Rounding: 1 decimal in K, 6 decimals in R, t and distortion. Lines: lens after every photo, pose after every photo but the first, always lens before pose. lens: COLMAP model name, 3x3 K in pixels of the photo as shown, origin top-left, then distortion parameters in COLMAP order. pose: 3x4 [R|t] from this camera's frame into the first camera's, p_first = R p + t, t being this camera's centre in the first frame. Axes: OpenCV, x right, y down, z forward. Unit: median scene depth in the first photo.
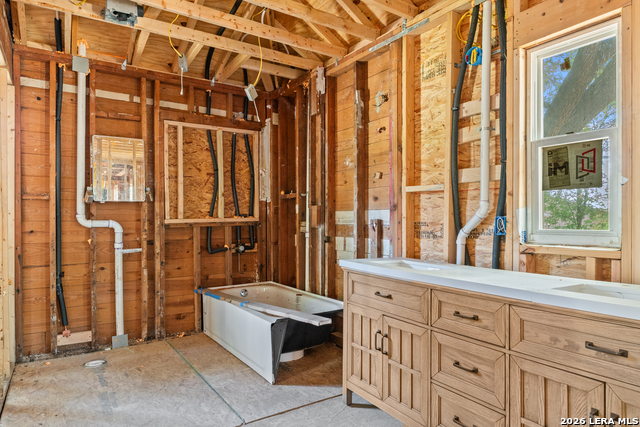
lens RADIAL K [[391.4, 0, 320.9], [0, 391.4, 218.5], [0, 0, 1]] dist [0.000381, 0.001480]
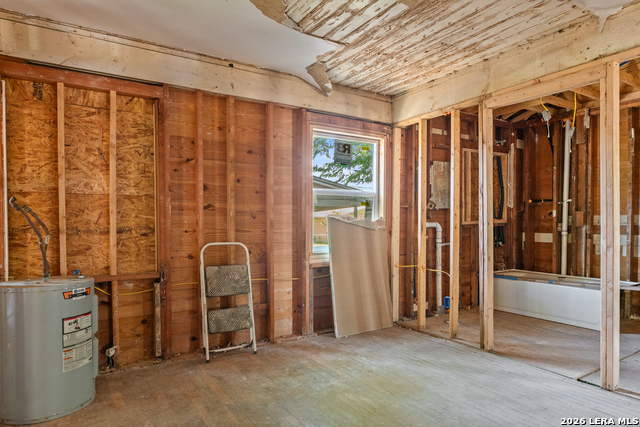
lens RADIAL K [[394.5, 0, 318.4], [0, 394.5, 222.7], [0, 0, 1]] dist [-0.002122, 0.000276]
pose [[0.999706, -0.000797, -0.024233, -0.879829], [0.000939, 0.999983, 0.005811, -0.001689], [0.024228, -0.005832, 0.999689, -0.379305]]
